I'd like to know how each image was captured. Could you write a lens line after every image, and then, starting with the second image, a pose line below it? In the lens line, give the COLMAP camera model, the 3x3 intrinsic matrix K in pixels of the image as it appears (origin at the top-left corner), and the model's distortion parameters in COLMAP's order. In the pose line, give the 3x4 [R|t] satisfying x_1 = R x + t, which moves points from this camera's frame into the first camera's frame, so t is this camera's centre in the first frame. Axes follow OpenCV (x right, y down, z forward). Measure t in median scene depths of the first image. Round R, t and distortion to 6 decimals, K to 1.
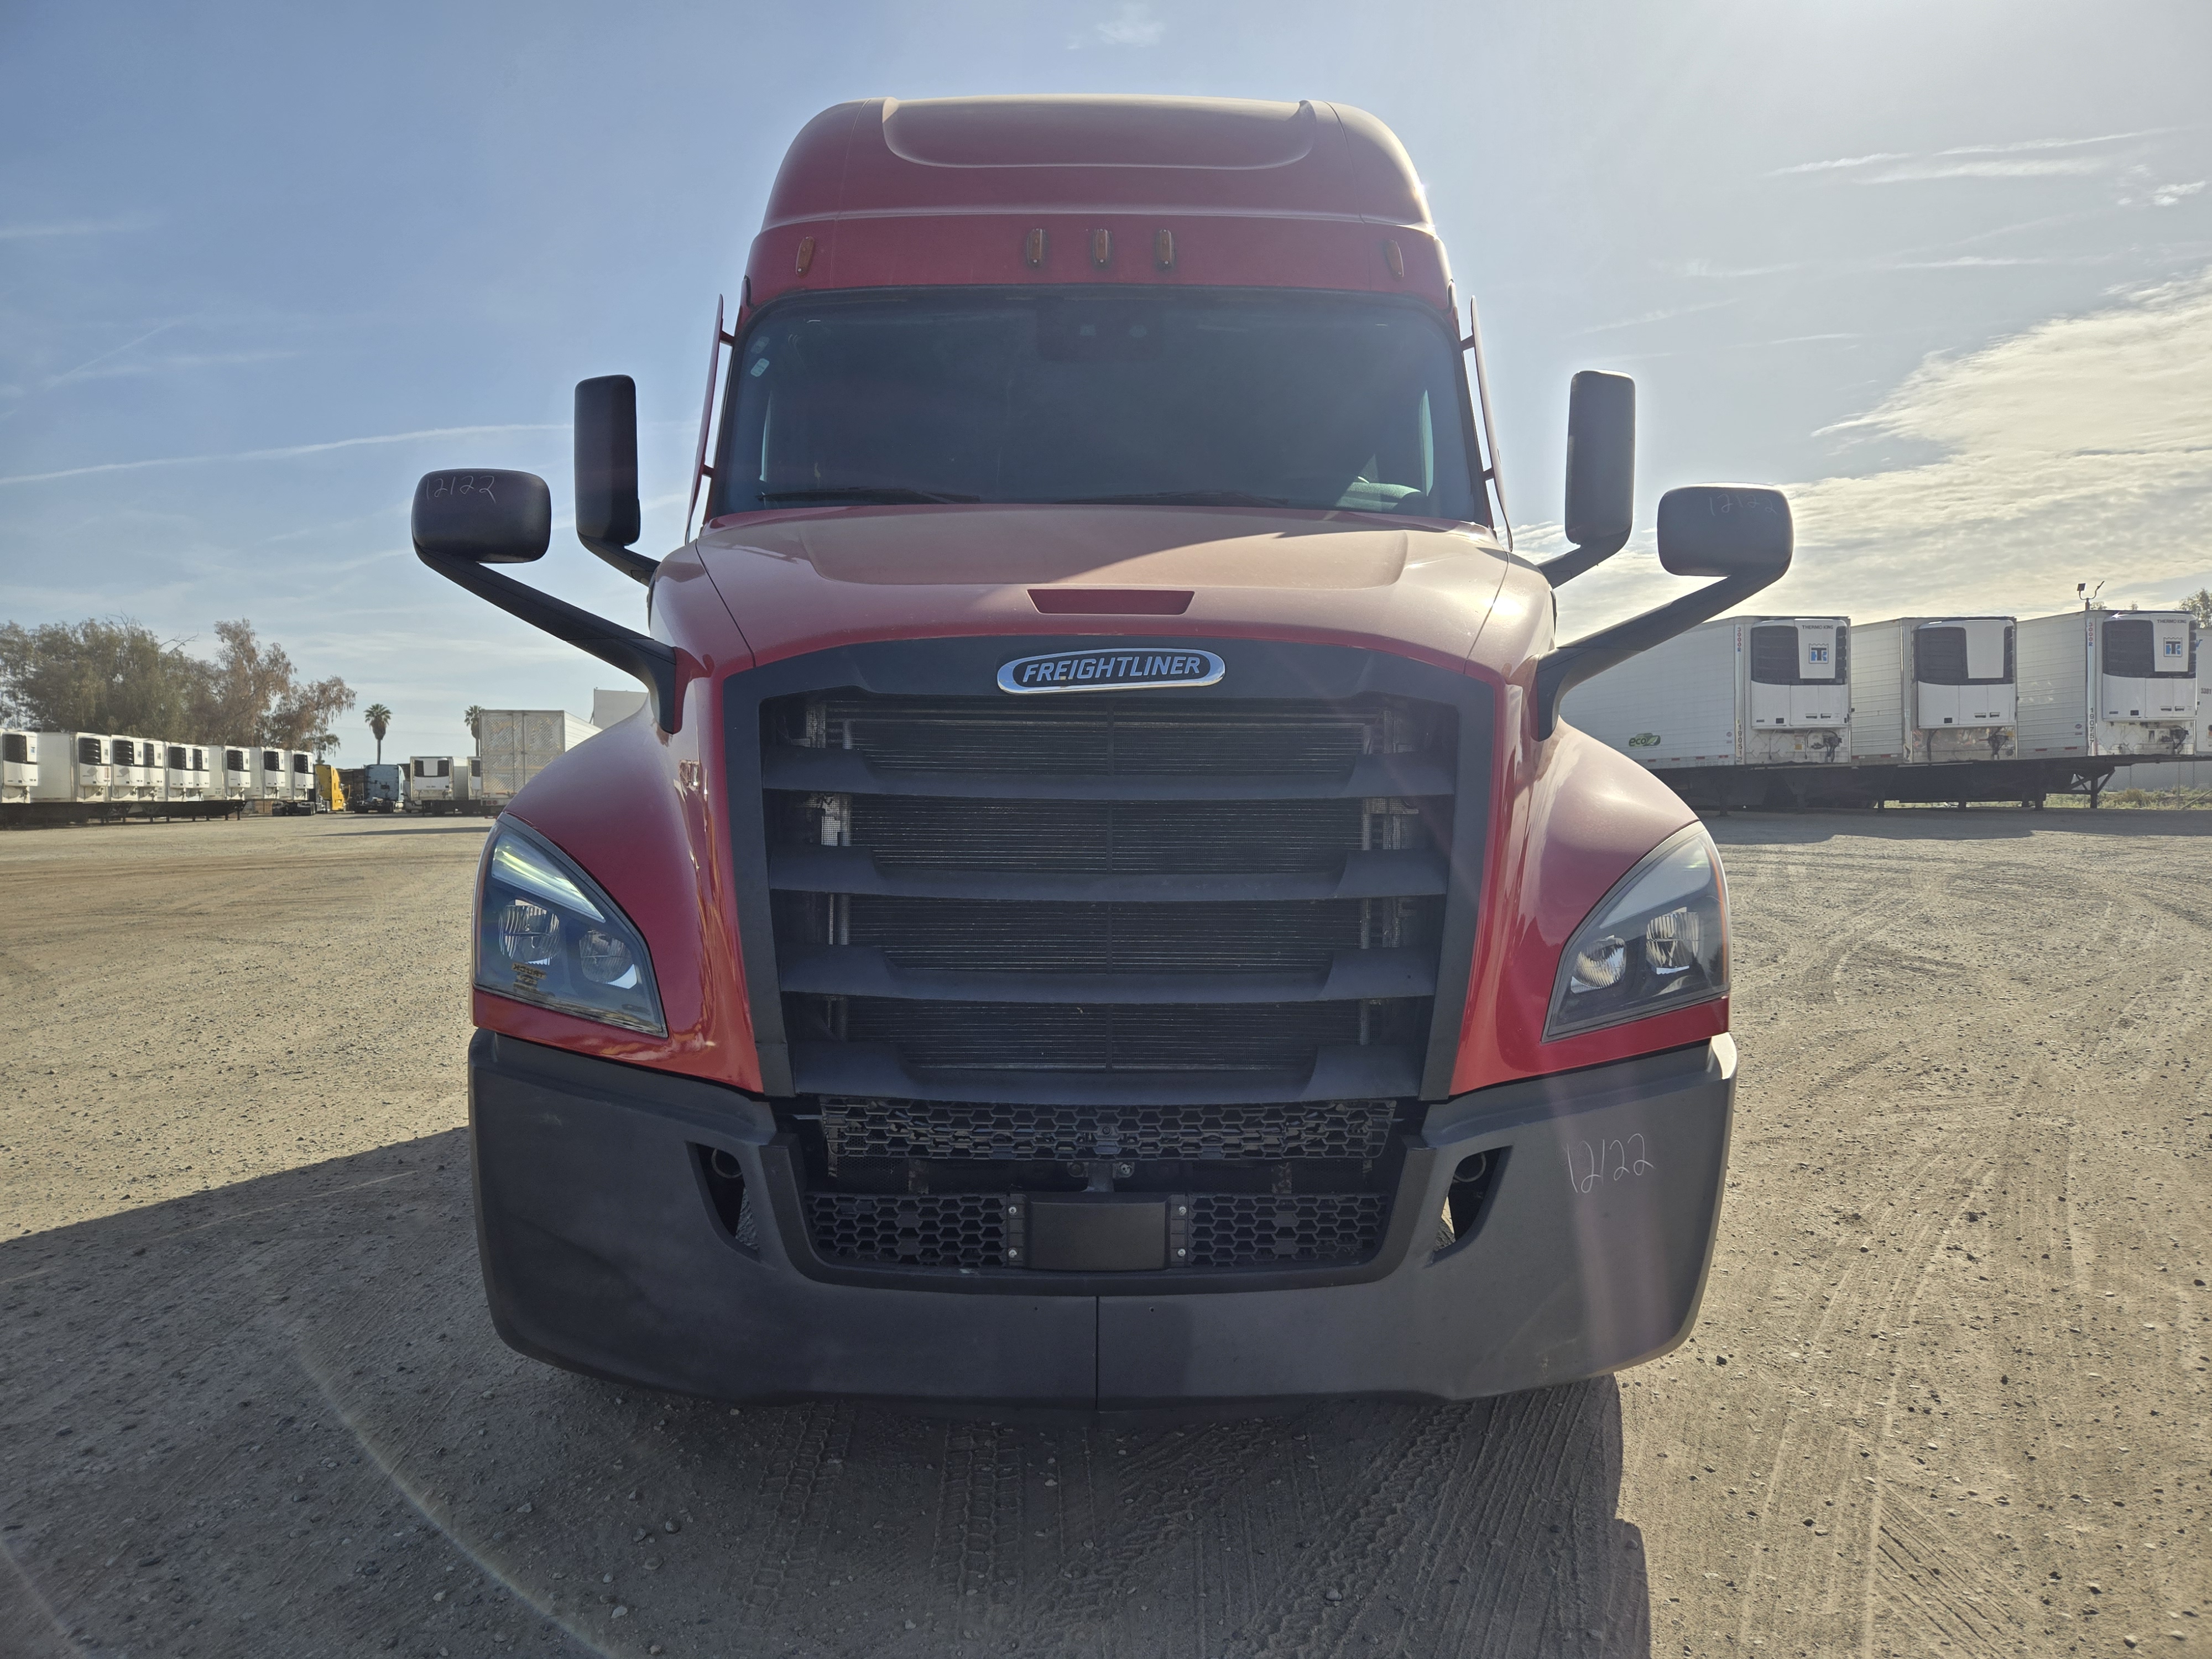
lens RADIAL K [[1495.1, 0, 1107.8], [0, 1495.1, 849.8], [0, 0, 1]] dist [0.064582, -0.042547]
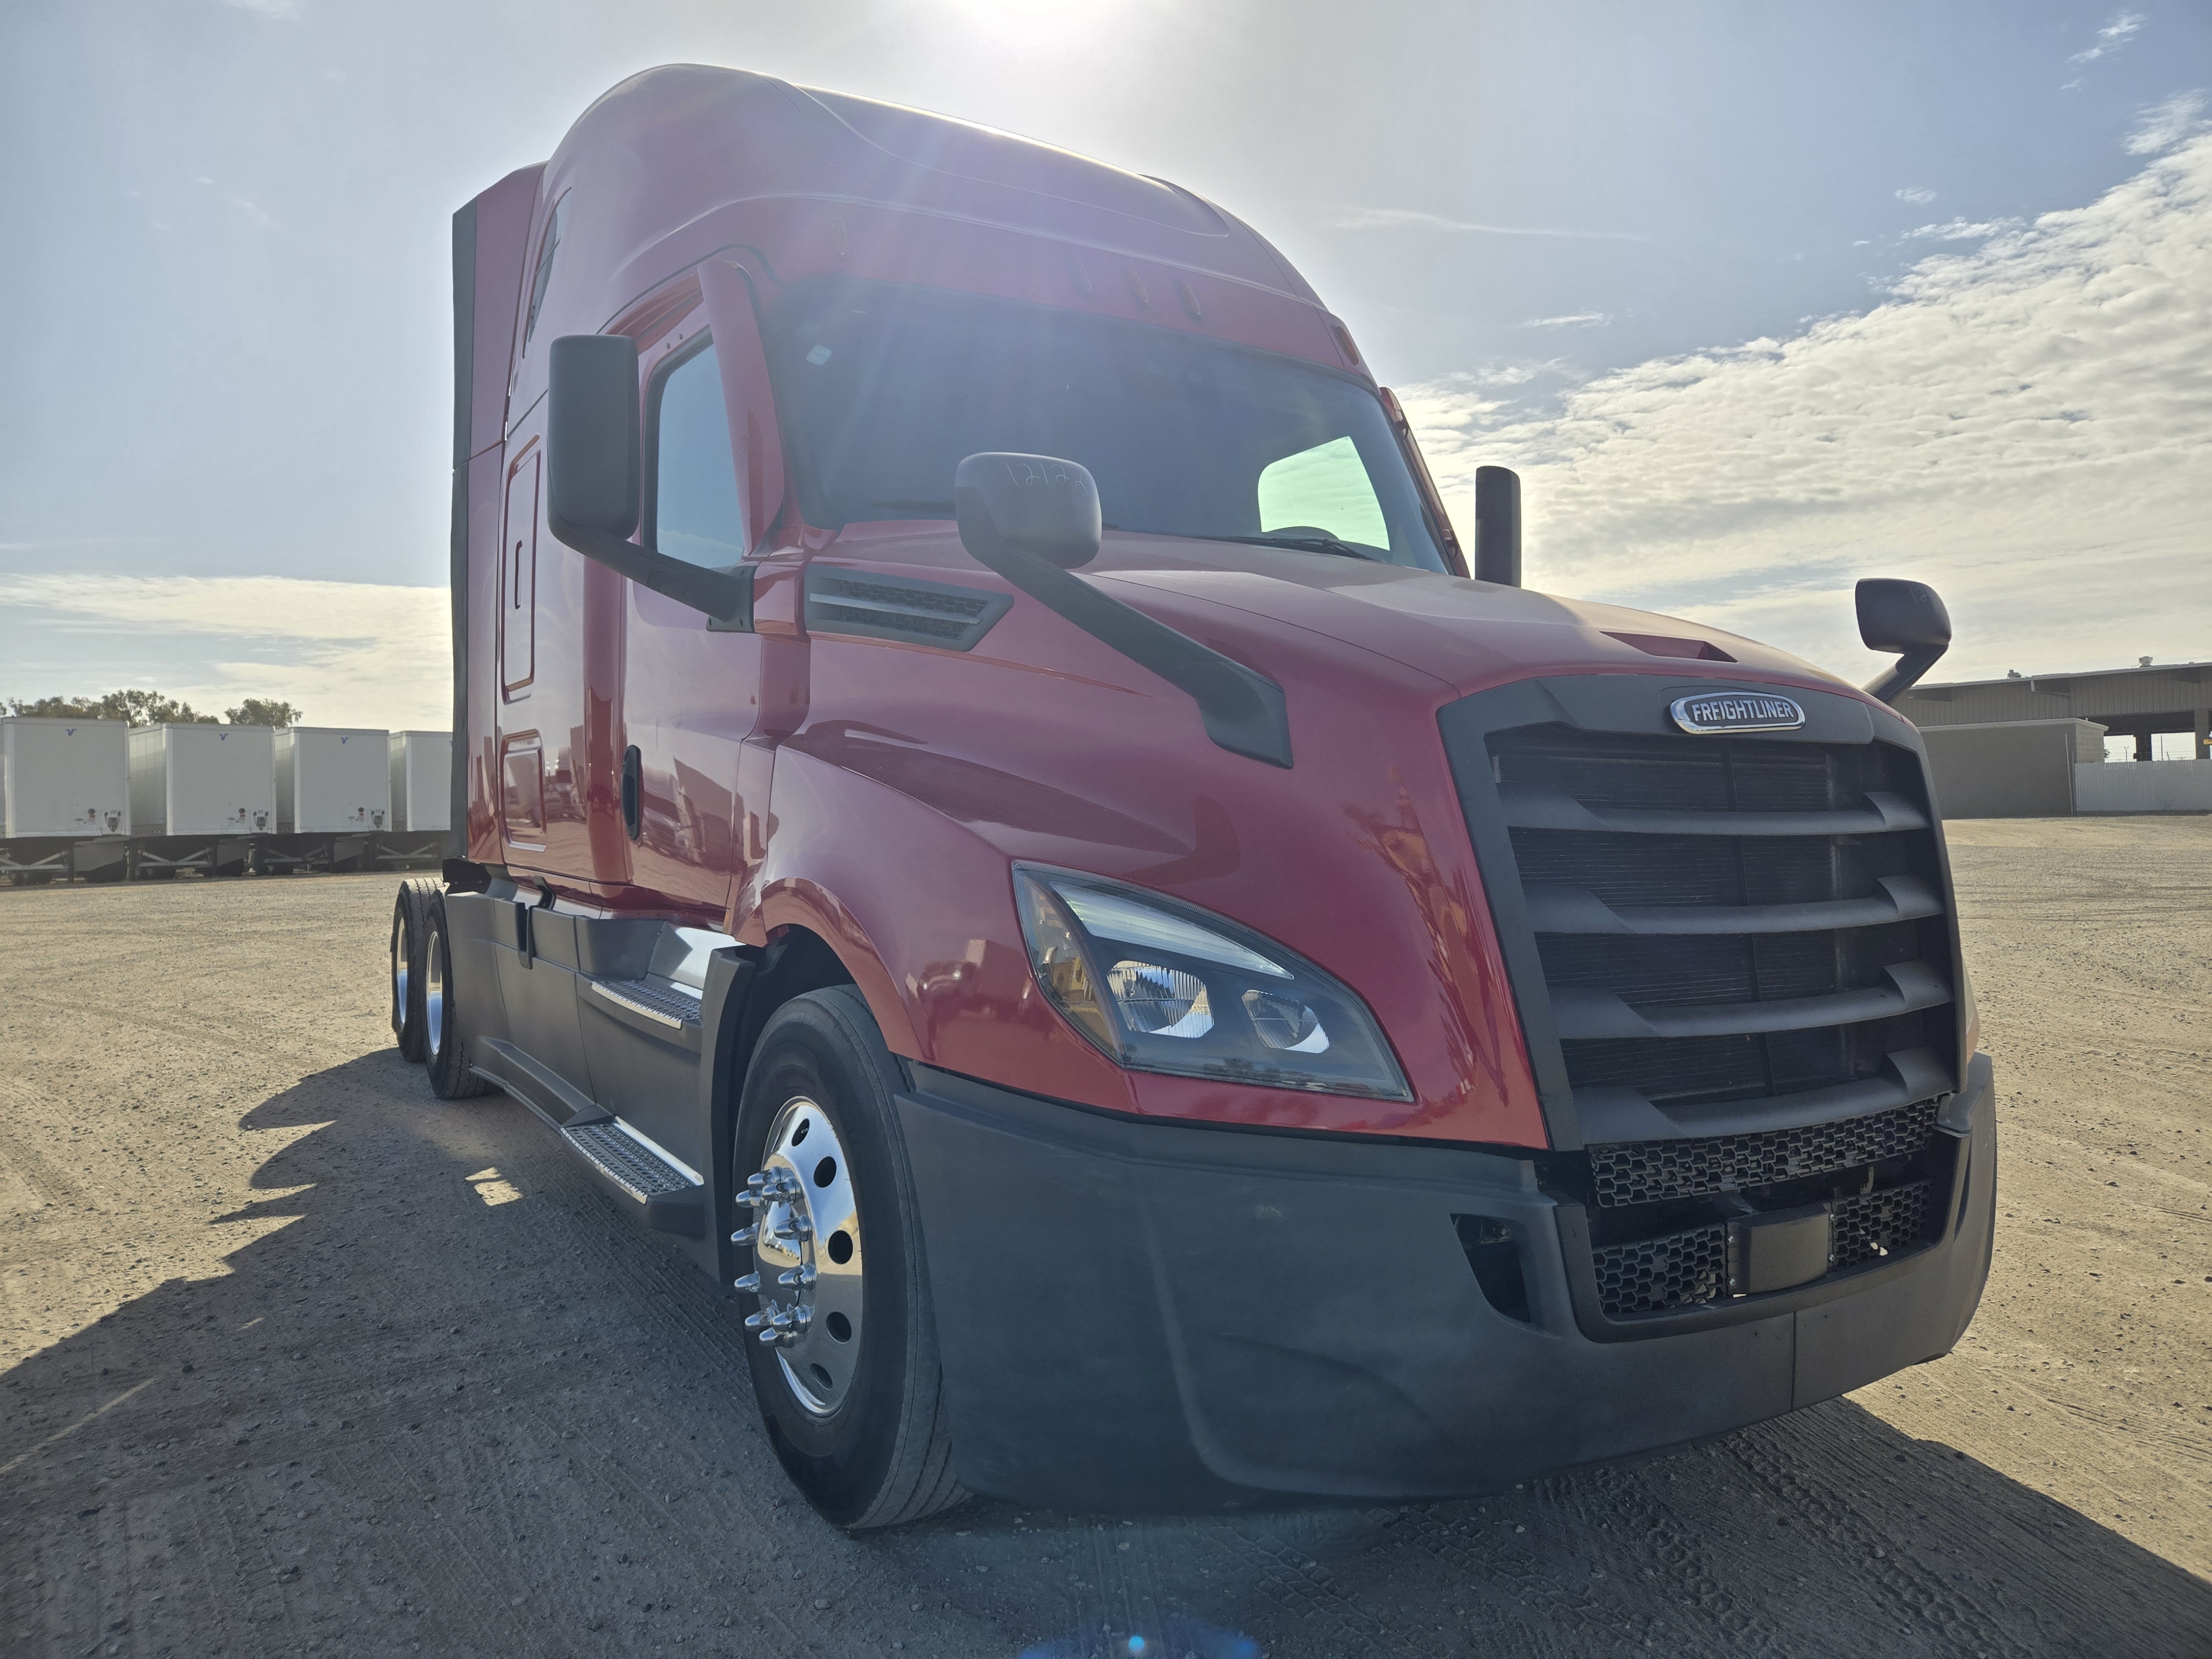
lens RADIAL K [[1495.1, 0, 1105.9], [0, 1495.1, 830.1], [0, 0, 1]] dist [0.064582, -0.042547]
pose [[0.861195, -0.007726, 0.508216, -0.842421], [0.029751, 0.998936, -0.035229, -0.011533], [-0.507403, 0.045459, 0.860509, 0.285839]]
